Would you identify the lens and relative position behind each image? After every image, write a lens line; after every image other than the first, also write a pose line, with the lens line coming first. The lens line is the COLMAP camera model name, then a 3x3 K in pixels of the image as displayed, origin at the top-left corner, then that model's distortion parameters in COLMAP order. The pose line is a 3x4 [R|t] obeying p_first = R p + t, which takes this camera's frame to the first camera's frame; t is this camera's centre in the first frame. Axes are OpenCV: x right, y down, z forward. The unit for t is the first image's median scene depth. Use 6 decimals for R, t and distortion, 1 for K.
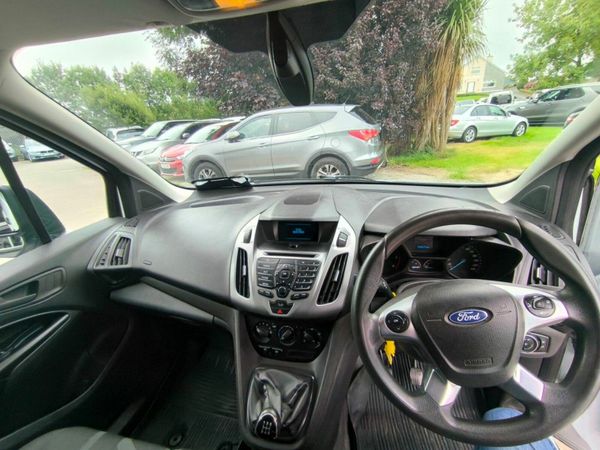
lens RADIAL K [[273.0, 0, 299.8], [0, 273.0, 225.4], [0, 0, 1]] dist [0.003654, 0.001243]
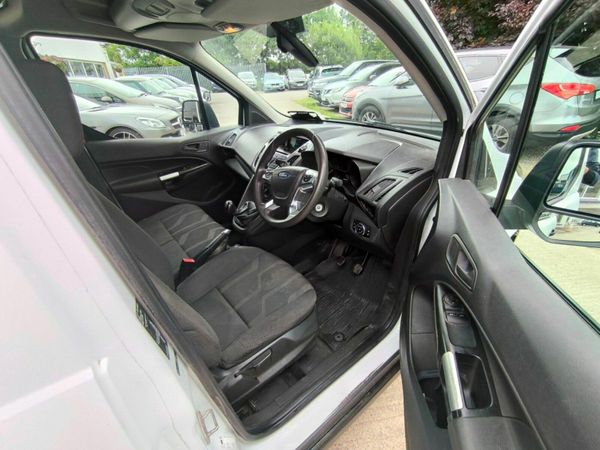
lens RADIAL K [[273.0, 0, 299.0], [0, 273.0, 225.1], [0, 0, 1]] dist [0.003654, 0.001243]
pose [[0.787184, 0.339840, -0.514636, 0.126621], [-0.244005, 0.938006, 0.246184, 0.008395], [0.566395, -0.068218, 0.821306, -0.052008]]
